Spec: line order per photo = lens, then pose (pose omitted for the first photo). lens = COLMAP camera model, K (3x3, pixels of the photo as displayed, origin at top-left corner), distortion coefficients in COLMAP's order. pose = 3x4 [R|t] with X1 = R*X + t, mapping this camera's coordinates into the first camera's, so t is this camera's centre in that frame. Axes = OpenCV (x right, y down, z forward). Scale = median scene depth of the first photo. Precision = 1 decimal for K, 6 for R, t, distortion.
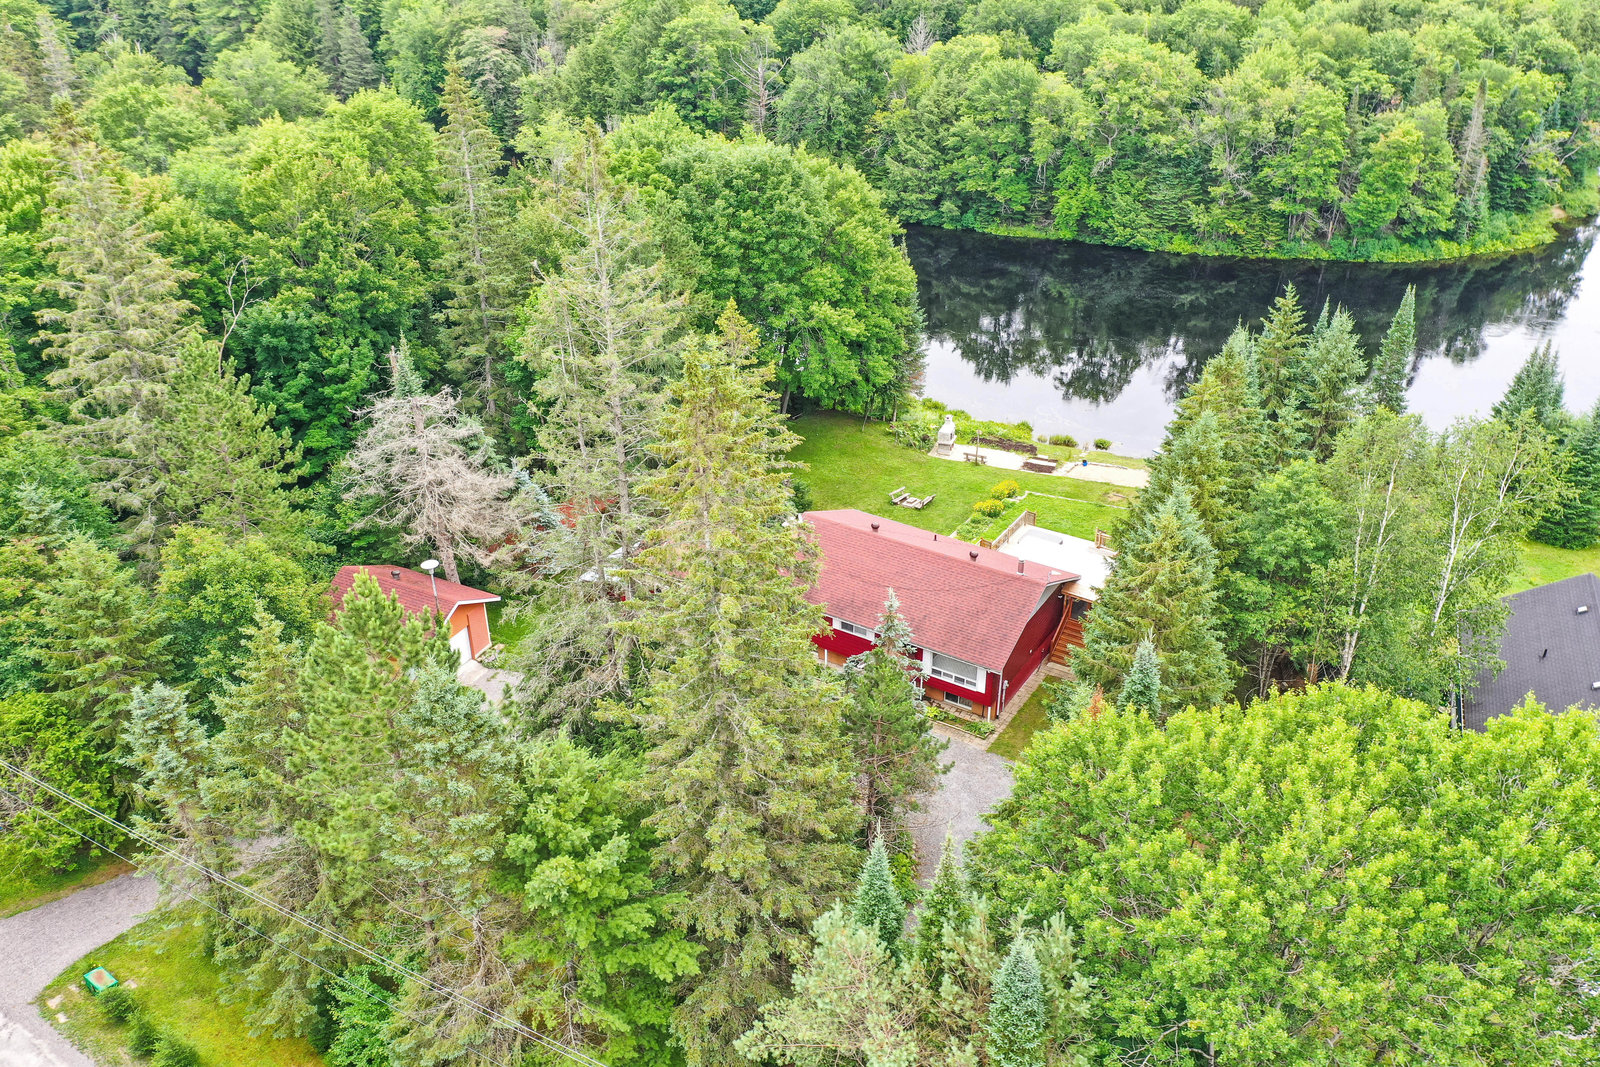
lens RADIAL K [[1248.6, 0, 798.7], [0, 1248.6, 540.3], [0, 0, 1]] dist [0.005487, -0.005718]
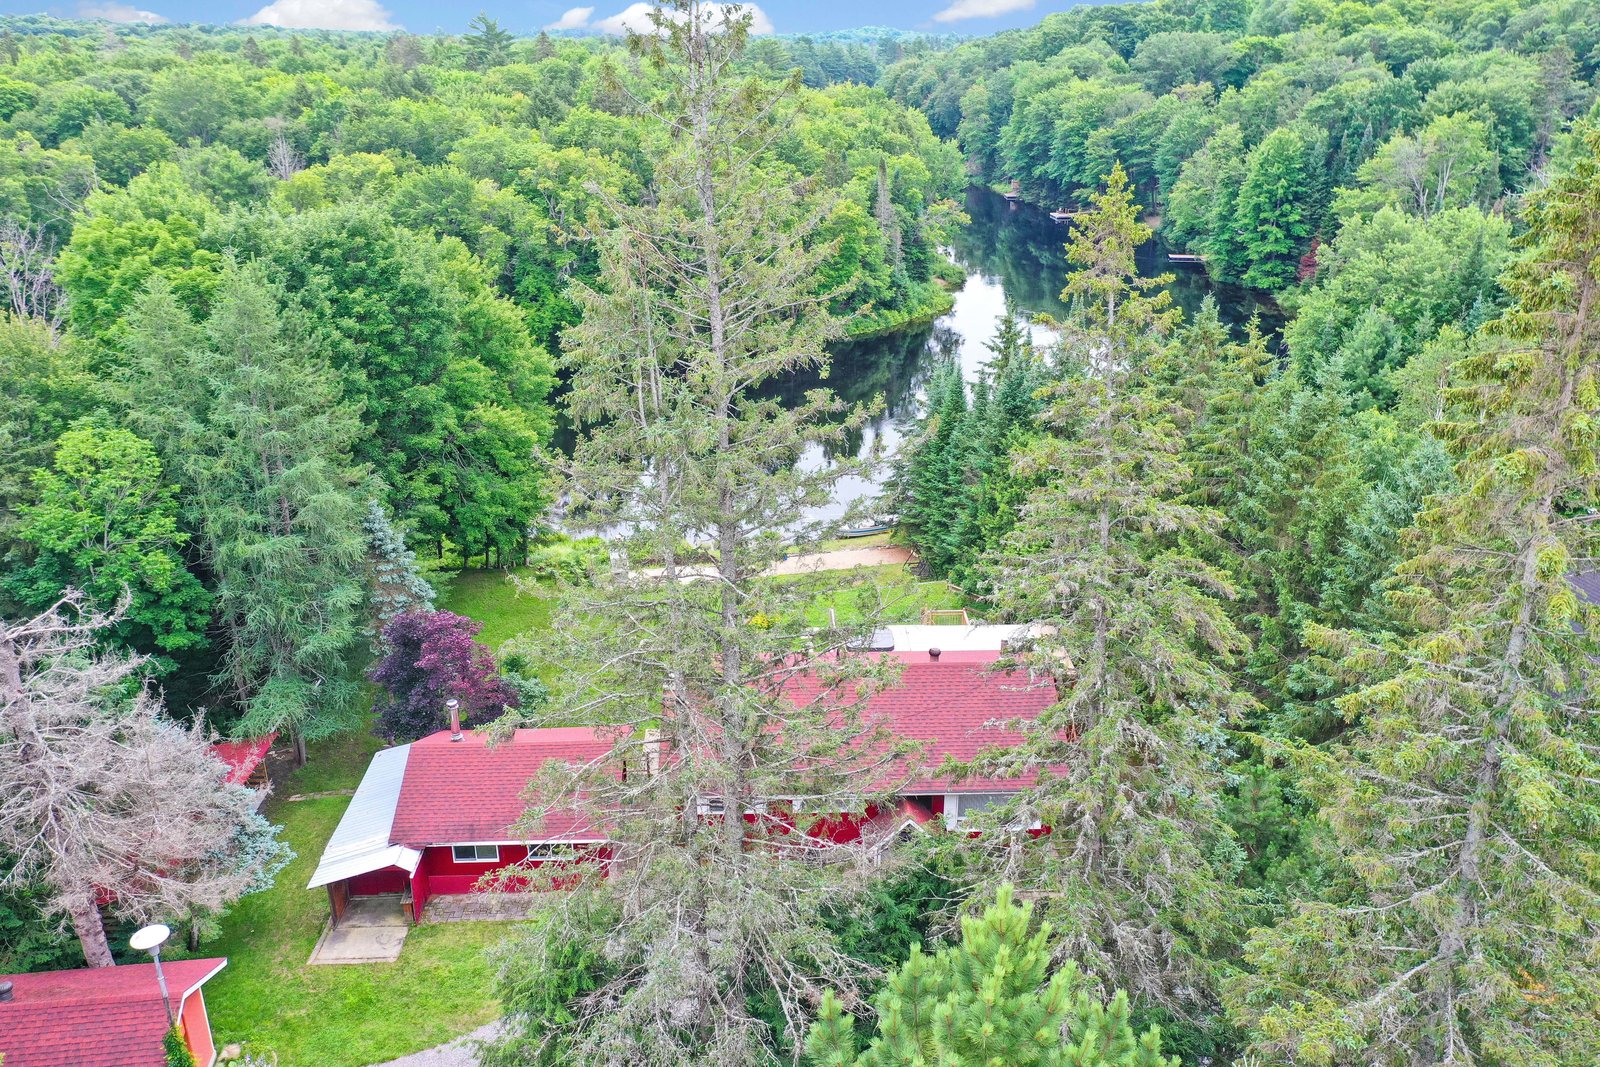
lens RADIAL K [[1248.6, 0, 792.4], [0, 1248.6, 543.4], [0, 0, 1]] dist [0.005487, -0.005718]
pose [[0.830271, -0.203479, 0.518890, -0.286627], [0.270740, 0.961001, -0.056358, -0.031172], [-0.487186, 0.187277, 0.852981, 0.401075]]
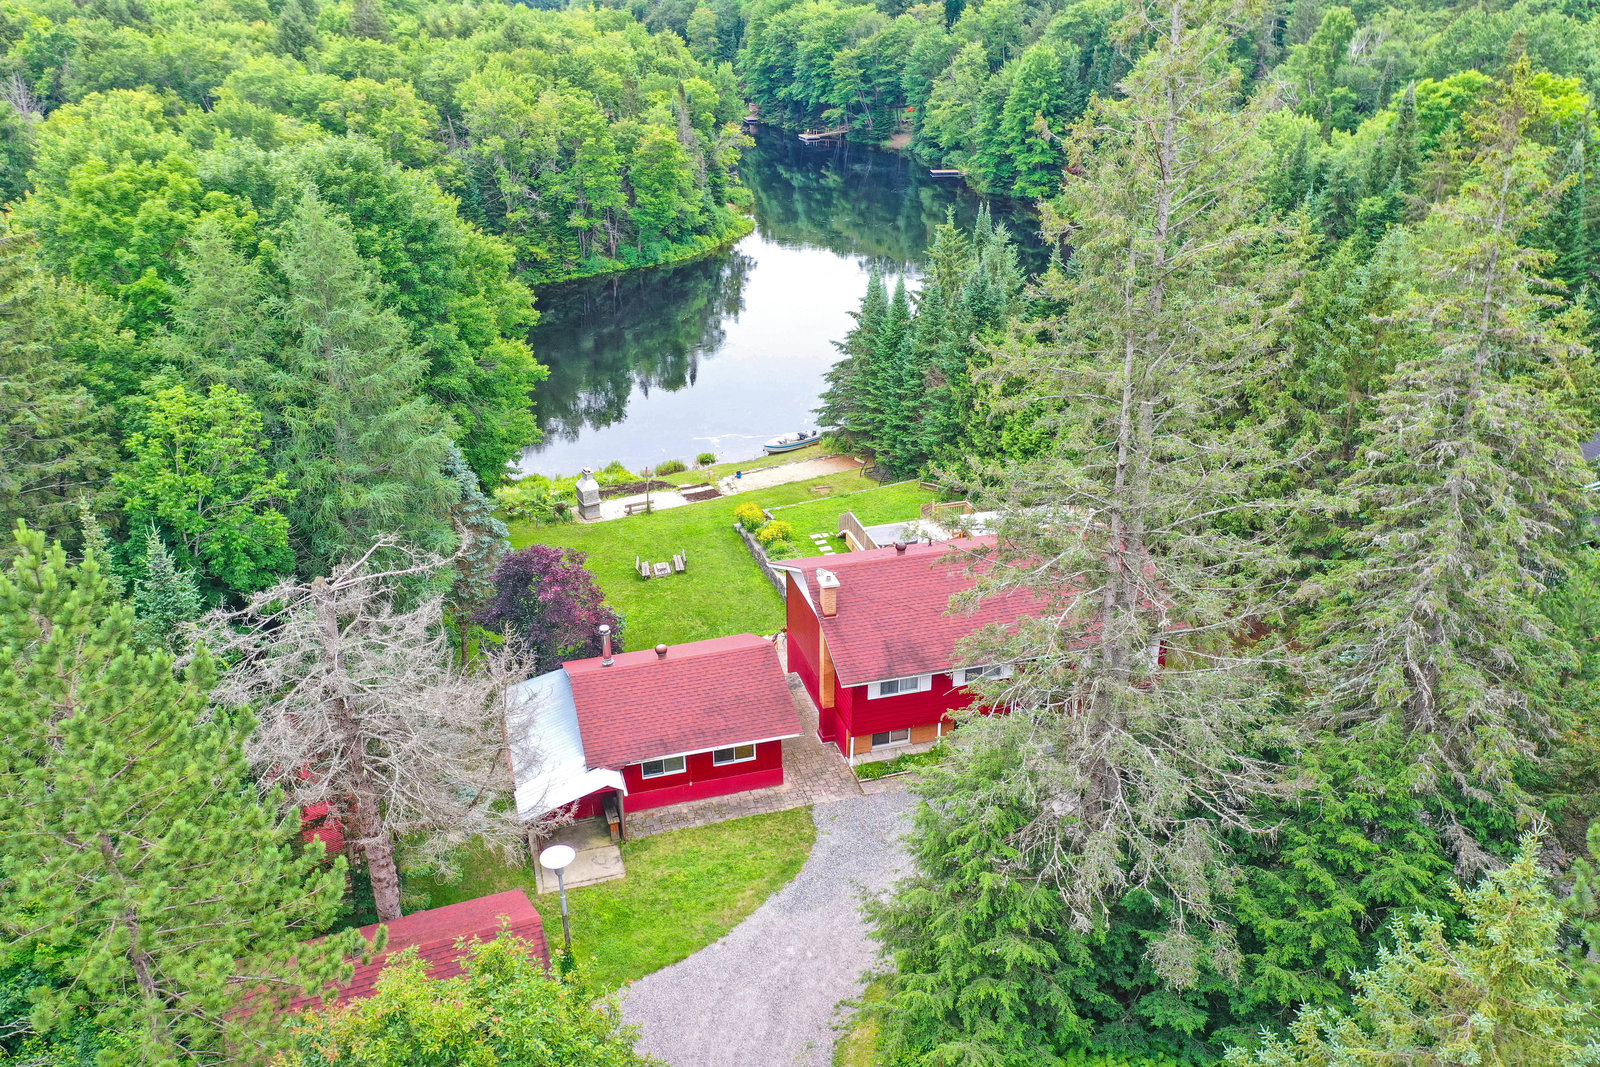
lens RADIAL K [[1248.6, 0, 796.9], [0, 1248.6, 541.4], [0, 0, 1]] dist [0.005487, -0.005718]
pose [[0.661134, -0.312404, 0.682133, -0.495622], [0.368430, 0.927198, 0.067552, -0.089941], [-0.653576, 0.206657, 0.728101, 0.510222]]
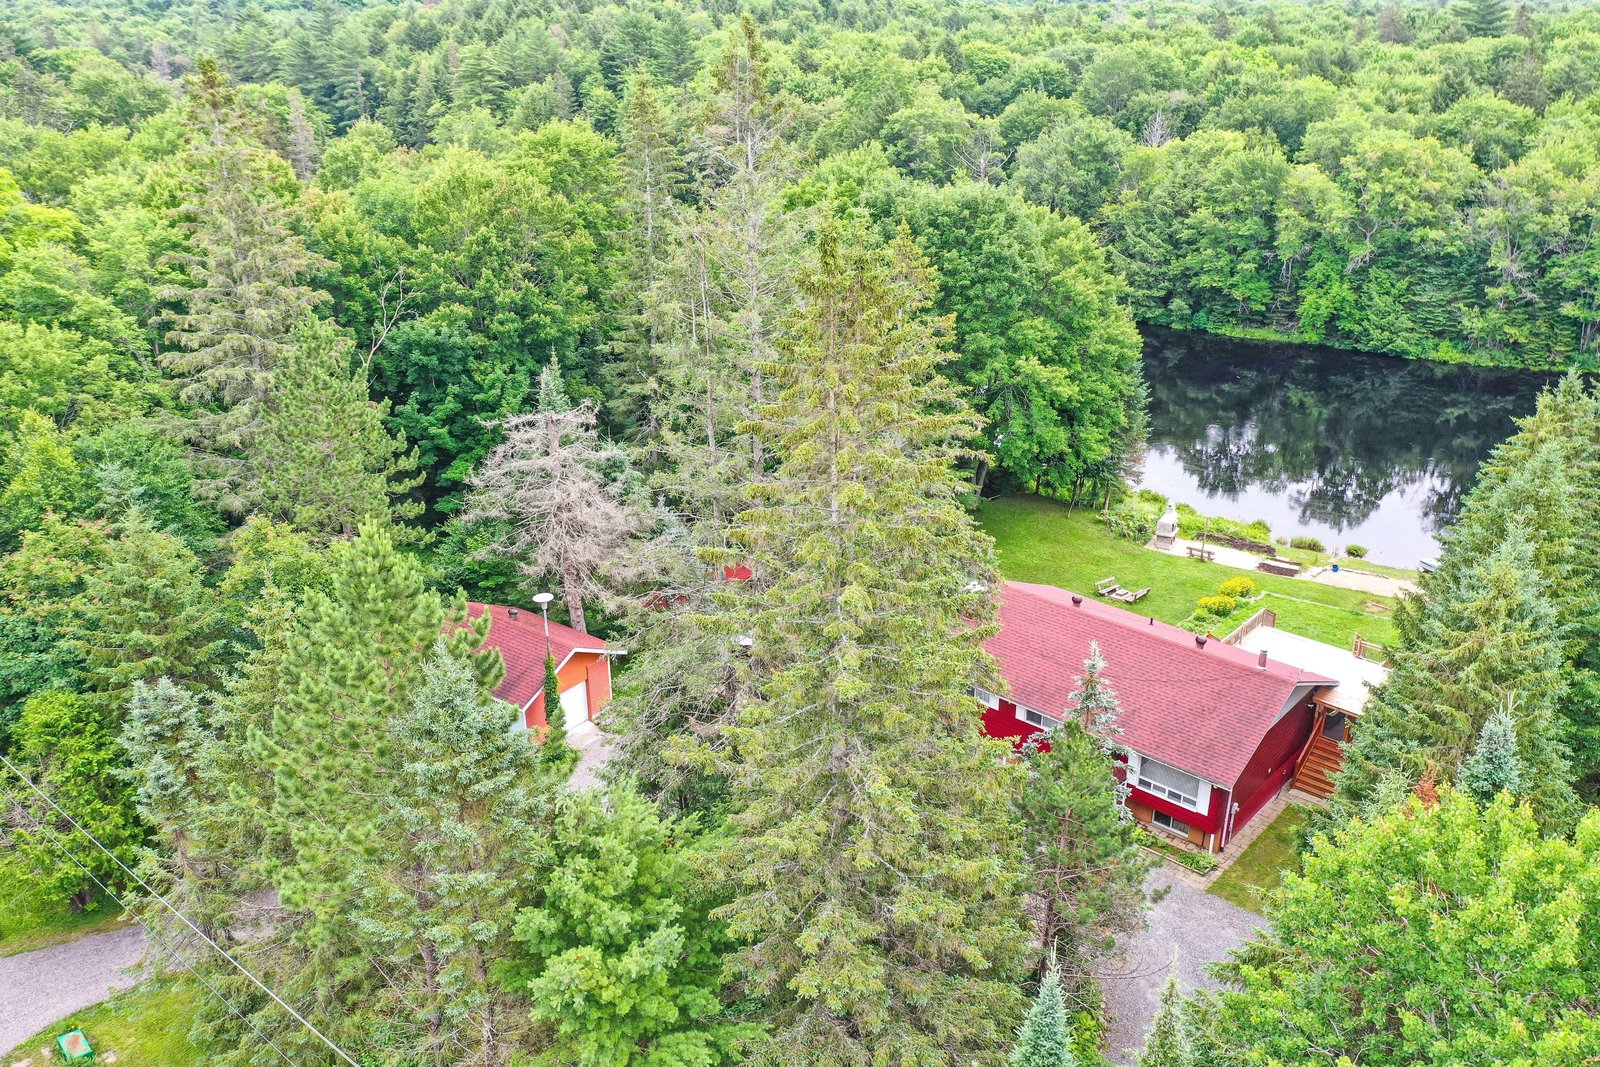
lens RADIAL K [[1248.6, 0, 803.0], [0, 1248.6, 549.6], [0, 0, 1]] dist [0.005487, -0.005718]
pose [[0.985129, 0.067432, -0.158029, 0.011907], [-0.082813, 0.992230, -0.092857, 0.047684], [0.150540, 0.104564, 0.983059, 0.168595]]
